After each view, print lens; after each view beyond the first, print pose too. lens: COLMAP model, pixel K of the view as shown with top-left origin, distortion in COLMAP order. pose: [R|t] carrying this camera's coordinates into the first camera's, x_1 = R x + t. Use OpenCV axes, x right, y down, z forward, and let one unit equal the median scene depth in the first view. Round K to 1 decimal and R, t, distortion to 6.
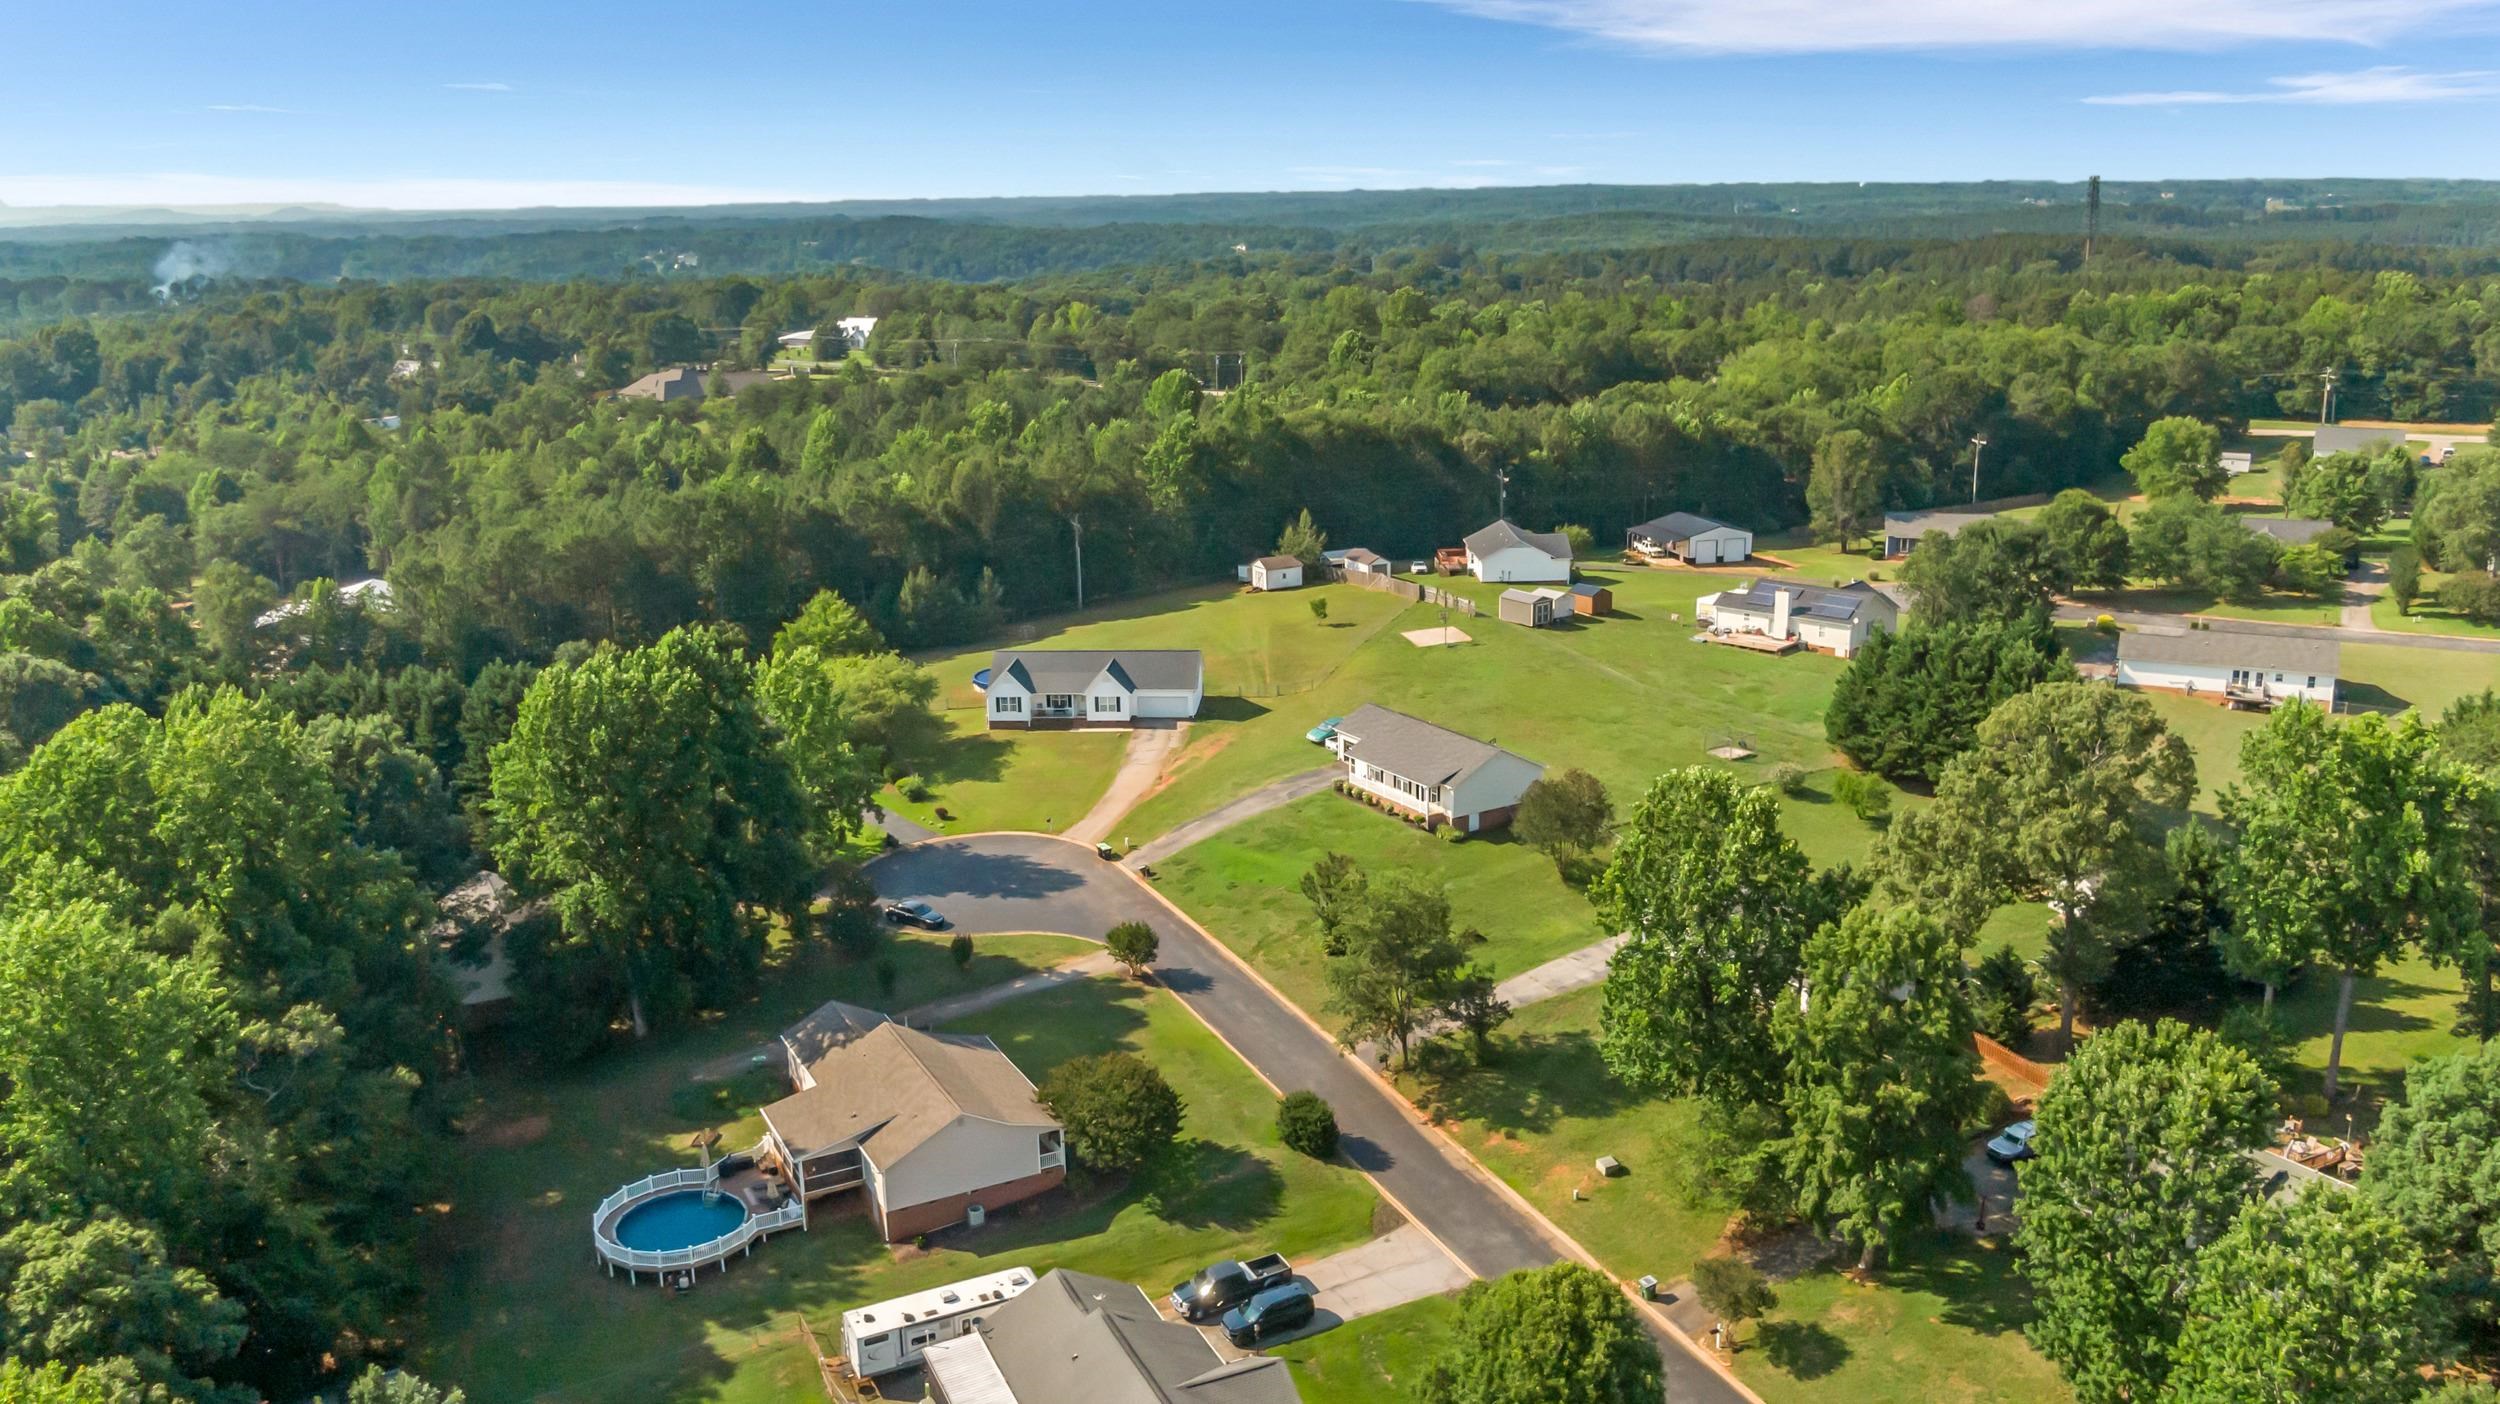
lens RADIAL K [[1865.2, 0, 1283.7], [0, 1865.2, 704.6], [0, 0, 1]] dist [0.000833, -0.001331]
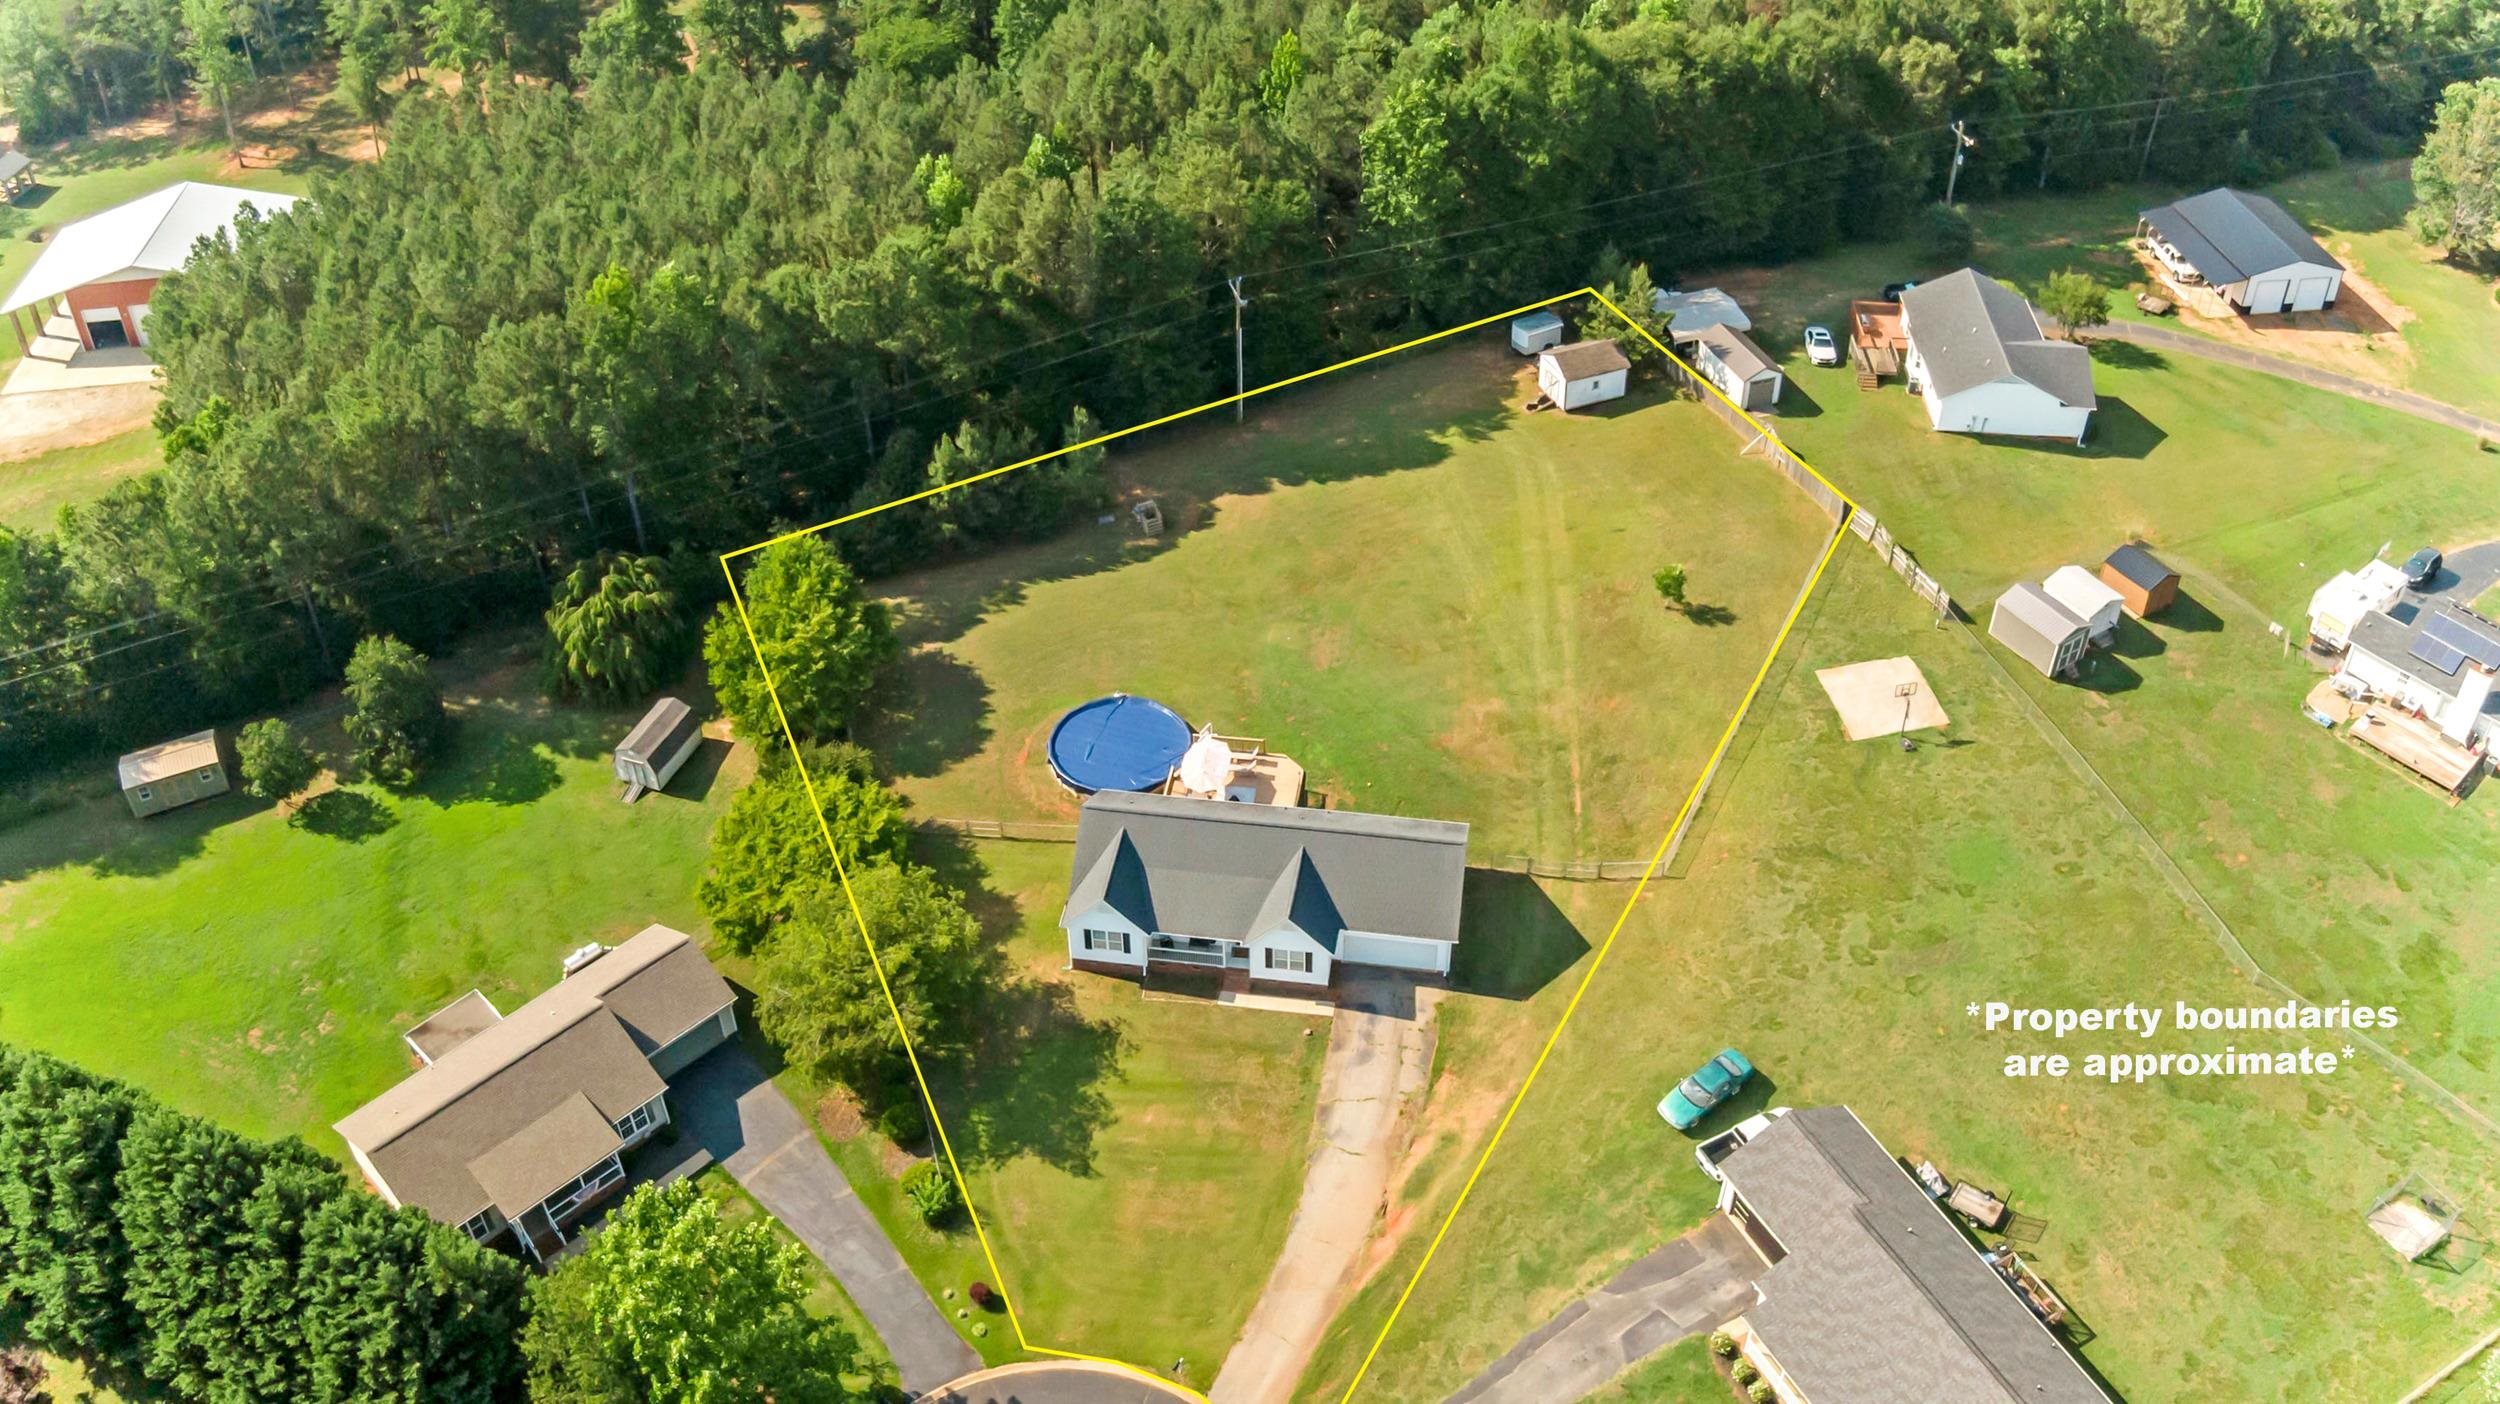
lens RADIAL K [[2087.1, 0, 1281.2], [0, 2087.1, 702.2], [0, 0, 1]] dist [-0.186395, 0.004532]
pose [[0.995573, 0.073859, -0.058140, -0.058978], [-0.041980, 0.902794, 0.428018, -0.285126], [0.084101, -0.423683, 0.901898, 0.429216]]
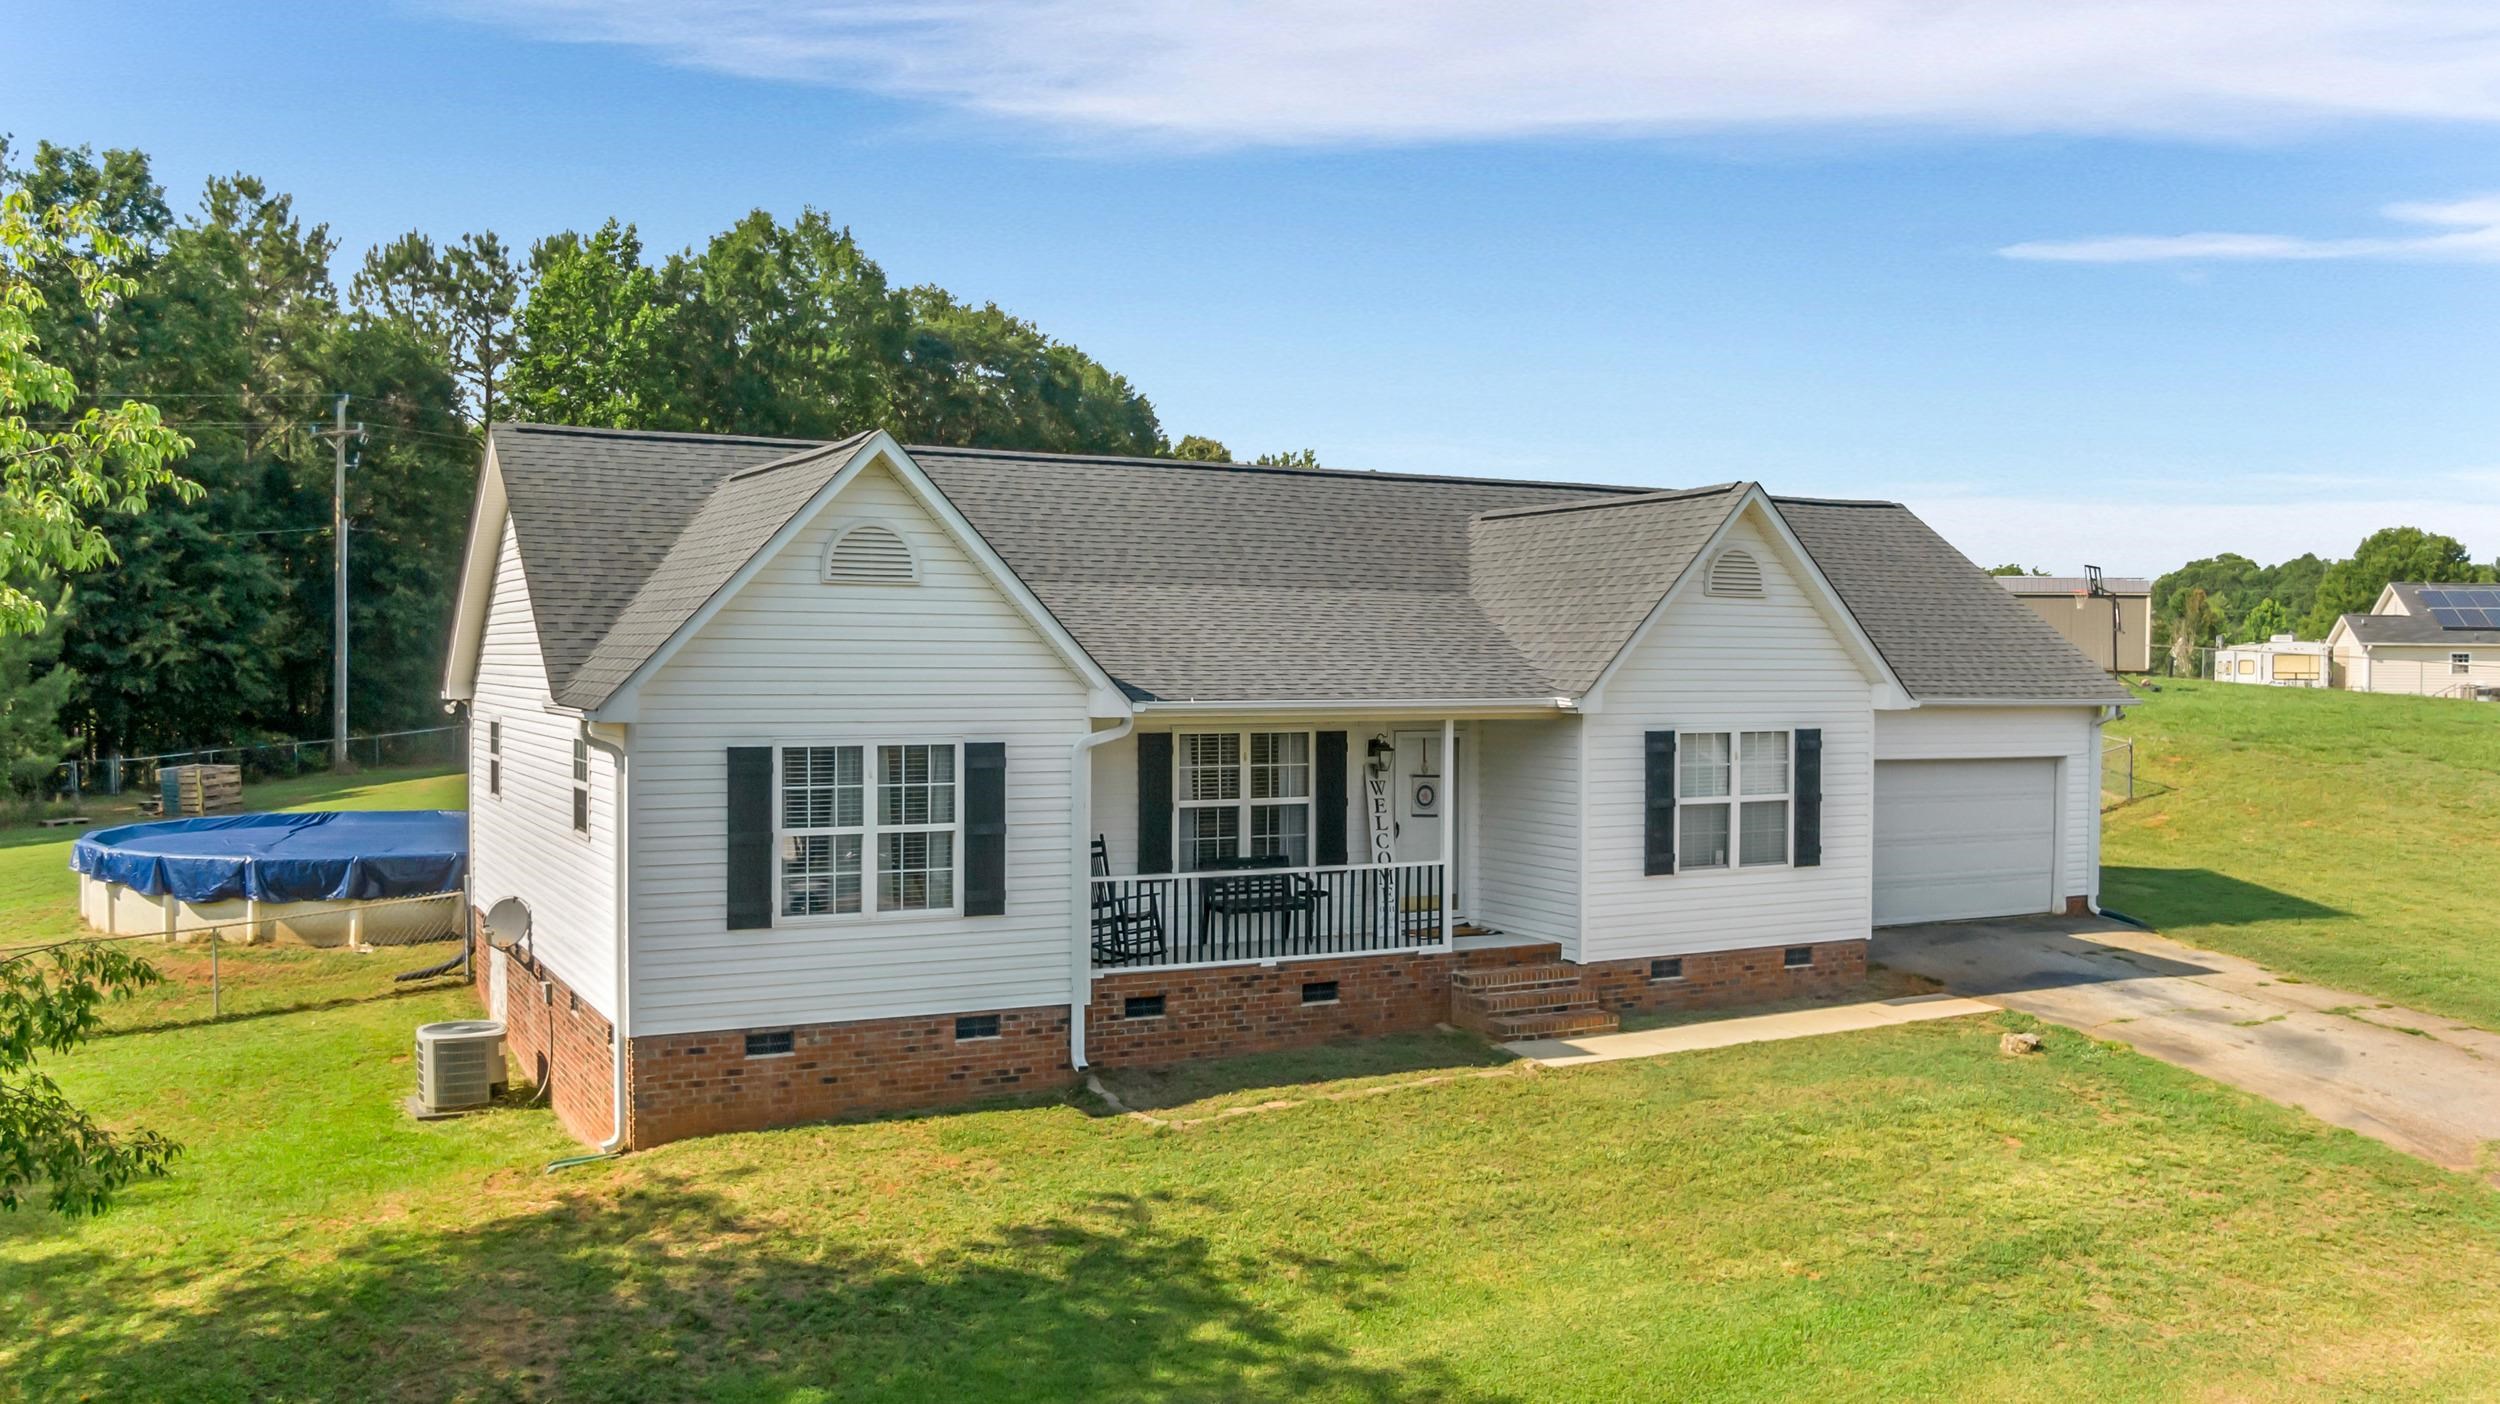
lens RADIAL K [[2024.5, 0, 1239.1], [0, 2024.5, 657.3], [0, 0, 1]] dist [-0.073703, -0.041743]
pose [[0.865087, 0.018895, 0.501266, -0.158903], [0.112074, 0.966750, -0.229858, 0.013992], [-0.488942, 0.255026, 0.834205, 0.799932]]
